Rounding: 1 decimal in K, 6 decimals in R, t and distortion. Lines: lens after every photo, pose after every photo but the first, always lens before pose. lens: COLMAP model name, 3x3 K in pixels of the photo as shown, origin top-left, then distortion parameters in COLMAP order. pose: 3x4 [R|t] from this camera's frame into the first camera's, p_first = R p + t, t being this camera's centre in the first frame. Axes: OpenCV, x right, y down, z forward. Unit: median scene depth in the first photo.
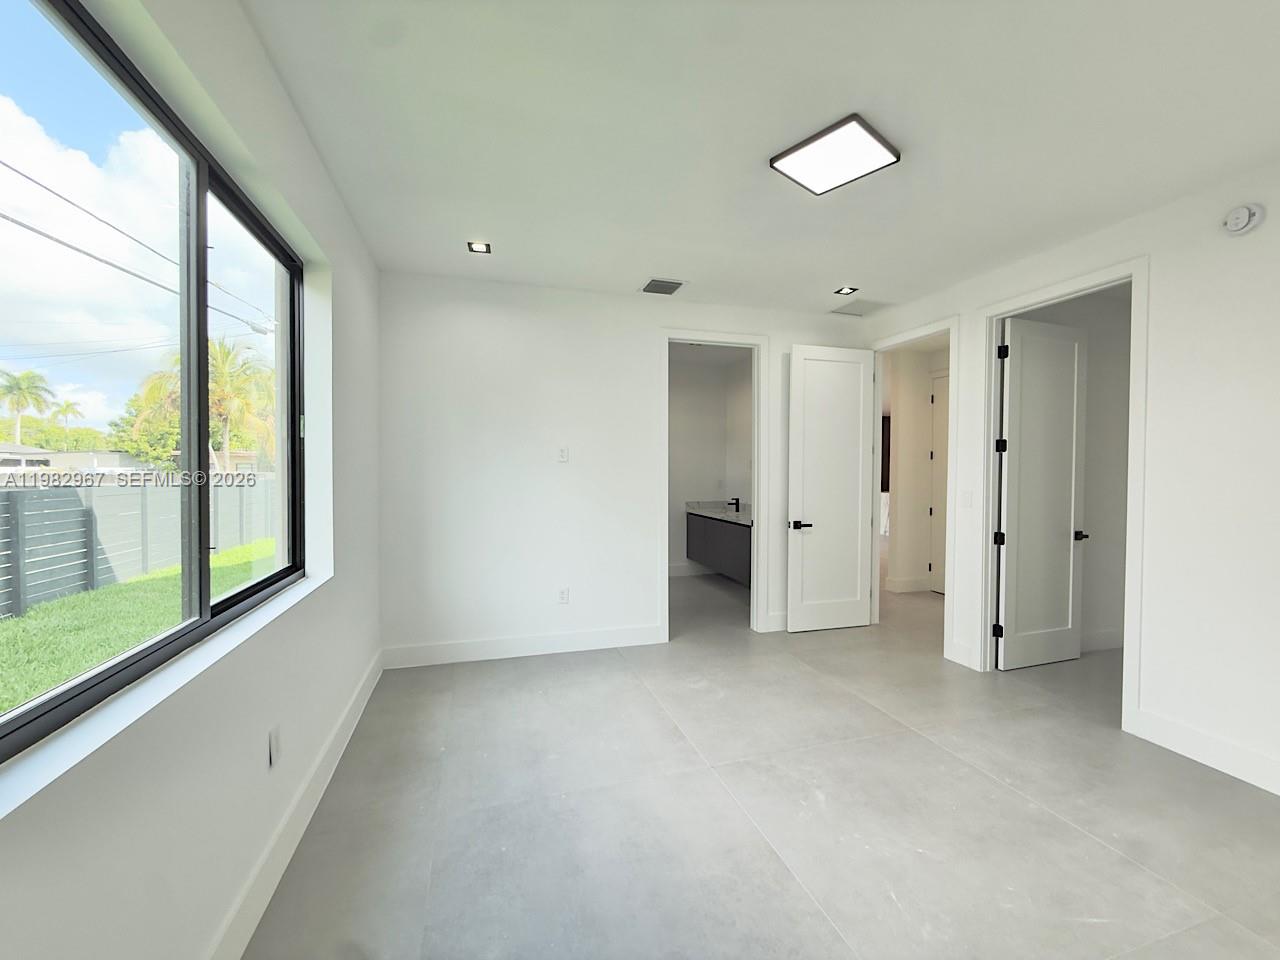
lens RADIAL K [[515.8, 0, 638.0], [0, 515.8, 478.0], [0, 0, 1]] dist [0.003277, 0.000803]
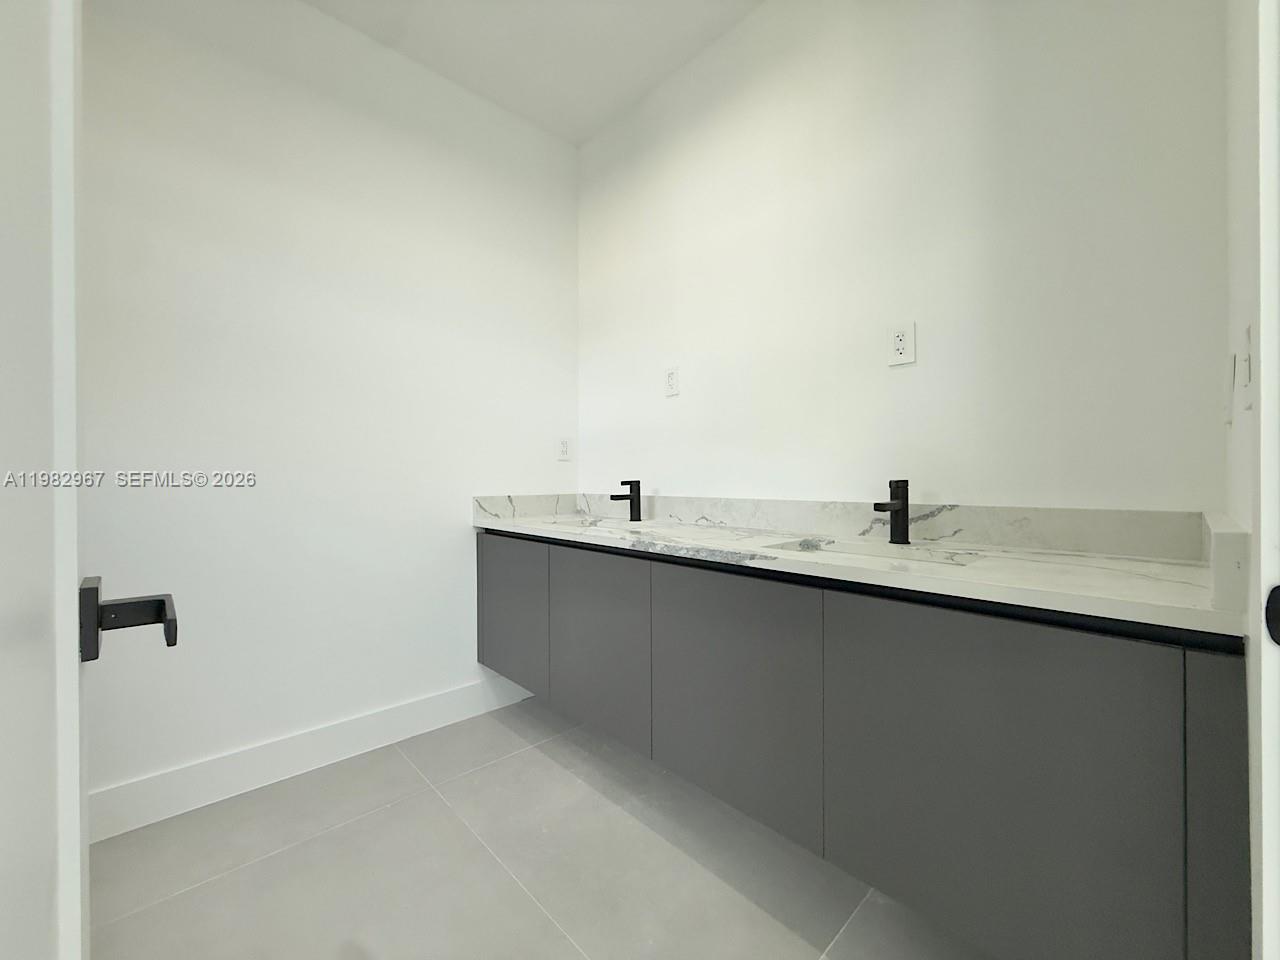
lens RADIAL K [[515.8, 0, 637.2], [0, 515.8, 477.0], [0, 0, 1]] dist [0.003277, 0.000803]
pose [[0.901944, -0.012575, 0.431669, 0.046611], [0.015989, 0.999863, -0.004280, 0.038353], [-0.431556, 0.010763, 0.902022, 0.689855]]
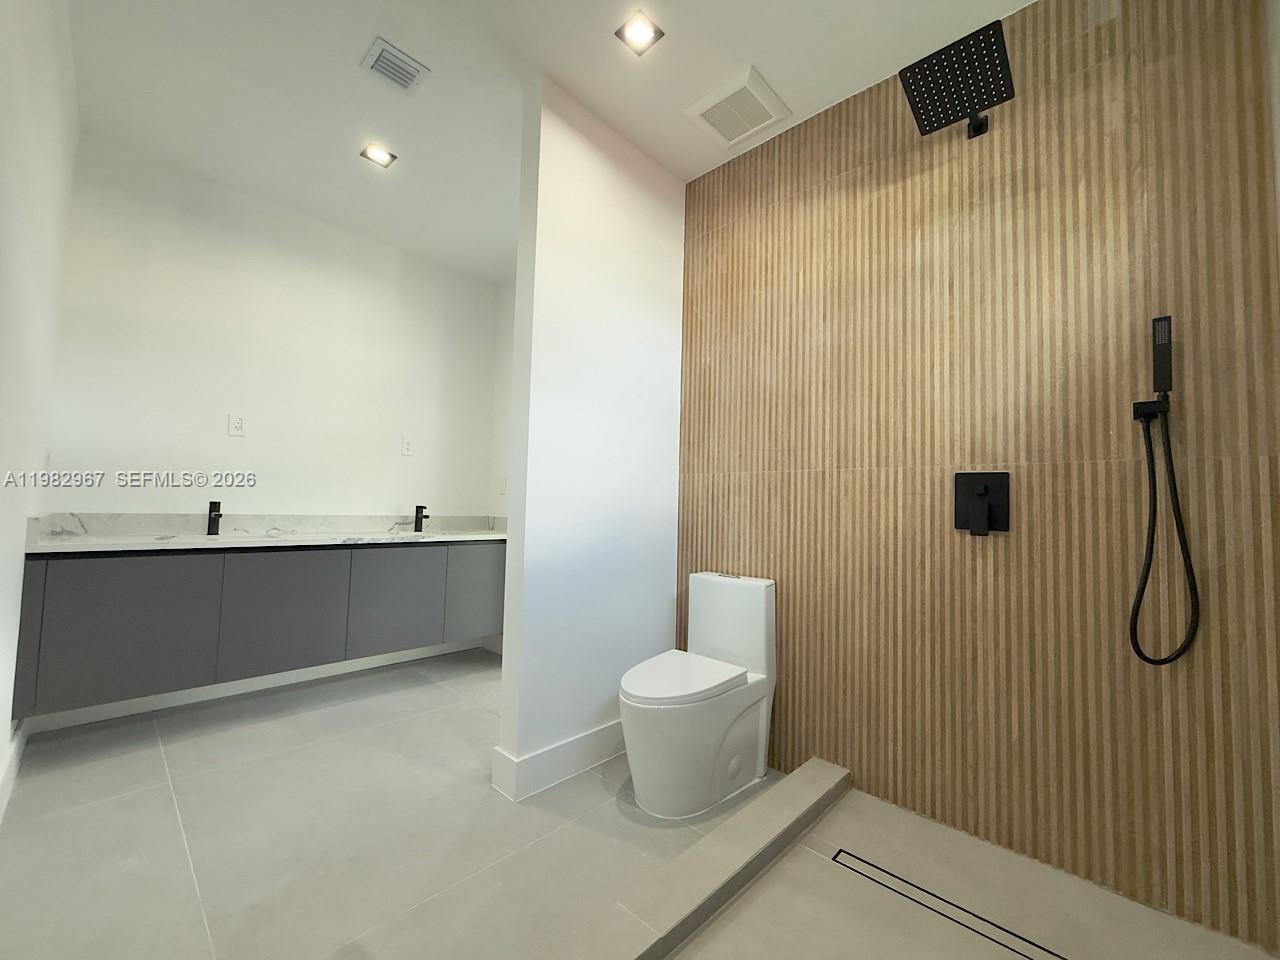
lens RADIAL K [[515.8, 0, 648.3], [0, 515.8, 488.5], [0, 0, 1]] dist [0.003277, 0.000803]
pose [[-0.494121, 0.015126, 0.869262, -0.317494], [-0.021927, 0.999314, -0.029854, 0.034006], [-0.869117, -0.033812, -0.493450, 0.889172]]
